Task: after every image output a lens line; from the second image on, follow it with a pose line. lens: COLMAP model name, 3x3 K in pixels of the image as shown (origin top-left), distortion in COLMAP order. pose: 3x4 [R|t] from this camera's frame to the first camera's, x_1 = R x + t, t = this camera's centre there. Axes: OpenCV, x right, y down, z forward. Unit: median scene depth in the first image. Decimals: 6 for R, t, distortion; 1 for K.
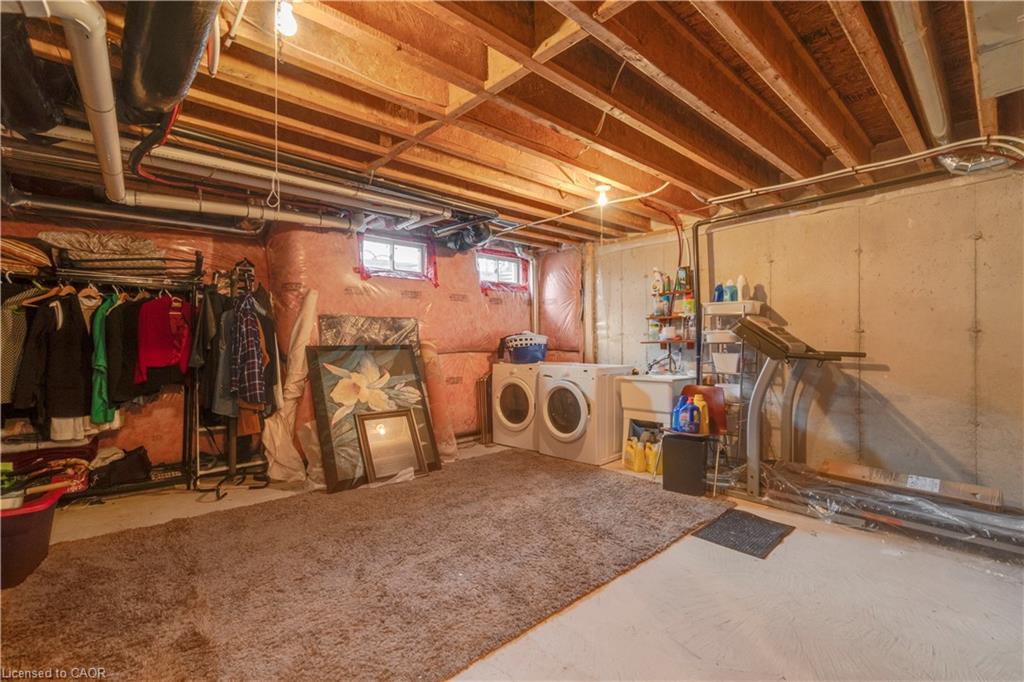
lens RADIAL K [[457.0, 0, 481.9], [0, 457.0, 341.2], [0, 0, 1]] dist [0.000118, 0.000065]
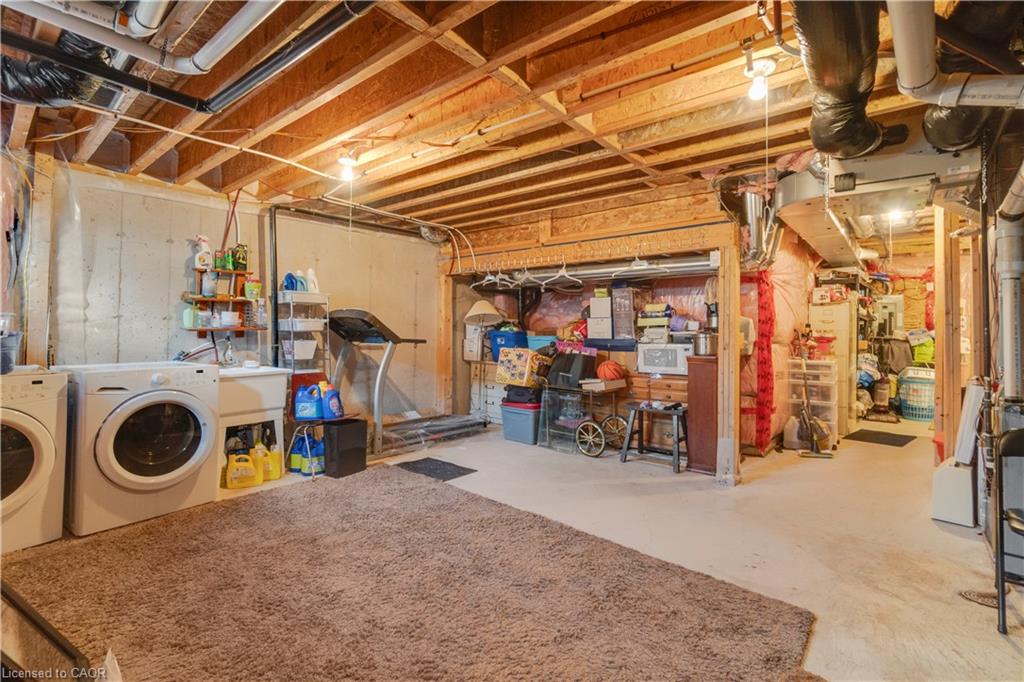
lens RADIAL K [[450.3, 0, 526.1], [0, 450.3, 321.0], [0, 0, 1]] dist [-0.016459, 0.000191]
pose [[-0.191826, 0.017892, 0.981266, -0.570392], [-0.010779, 0.999735, -0.020336, -0.003387], [-0.981370, -0.014478, -0.191582, 0.695478]]
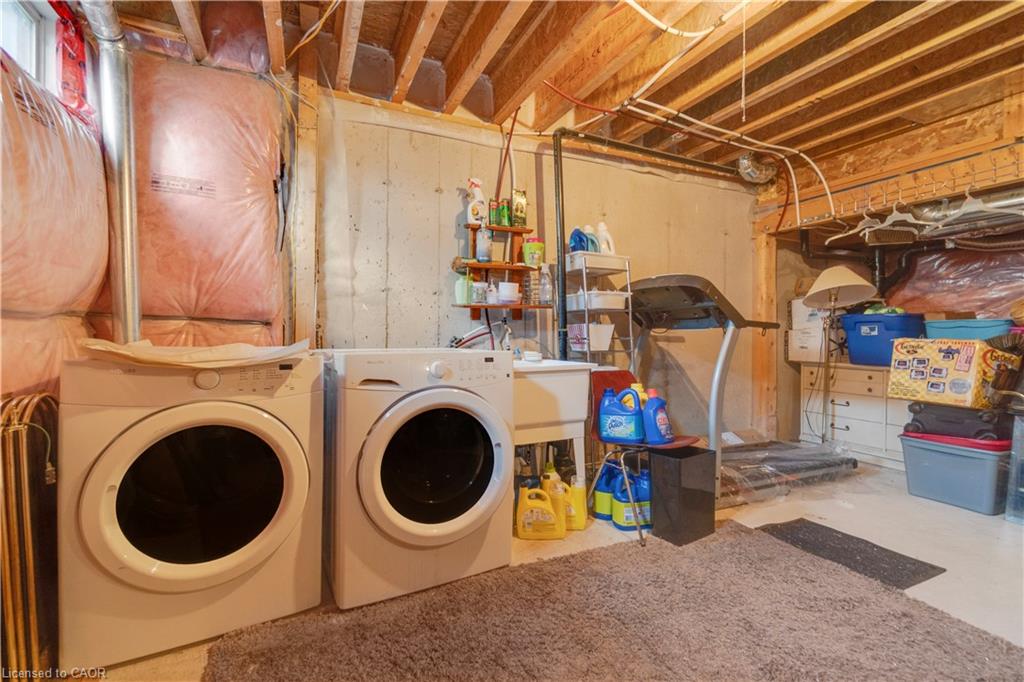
lens RADIAL K [[451.2, 0, 529.7], [0, 451.2, 339.6], [0, 0, 1]] dist [-0.020034, 0.000170]
pose [[0.247430, -0.003751, 0.968899, -0.187235], [-0.007087, 0.999959, 0.005681, 0.047402], [-0.968880, -0.008273, 0.247393, 0.923826]]
